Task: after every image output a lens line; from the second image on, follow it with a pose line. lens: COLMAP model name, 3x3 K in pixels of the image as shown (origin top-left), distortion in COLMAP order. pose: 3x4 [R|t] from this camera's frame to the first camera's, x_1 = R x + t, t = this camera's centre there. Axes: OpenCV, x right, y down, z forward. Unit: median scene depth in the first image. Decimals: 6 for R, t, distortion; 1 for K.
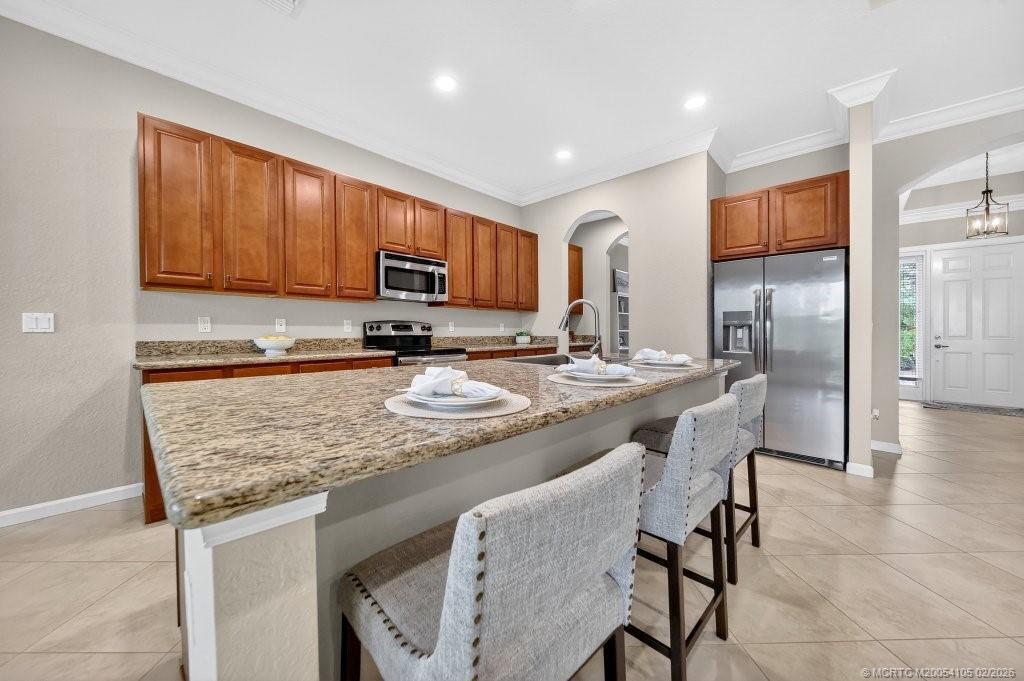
lens RADIAL K [[402.2, 0, 545.9], [0, 402.2, 335.7], [0, 0, 1]] dist [0.008801, 0.000000]
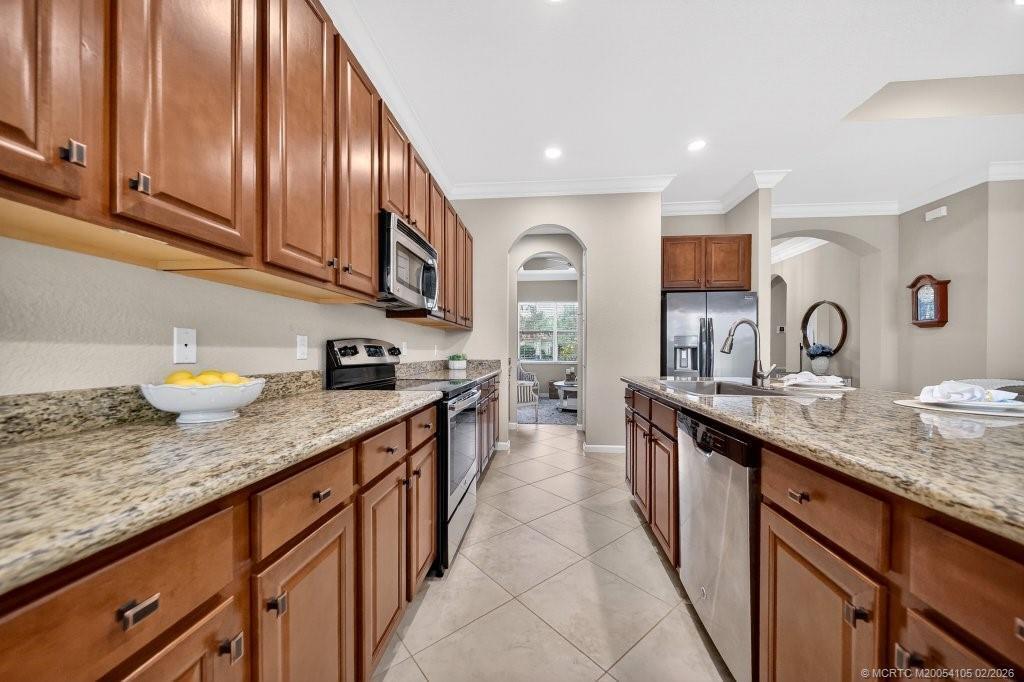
lens RADIAL K [[358.7, 0, 545.0], [0, 358.7, 353.1], [0, 0, 1]] dist [-0.001485, 0.000138]
pose [[0.792014, -0.007621, 0.610455, -0.479183], [0.014515, 0.999874, -0.006350, -0.008658], [-0.610330, 0.013891, 0.792025, 0.418455]]
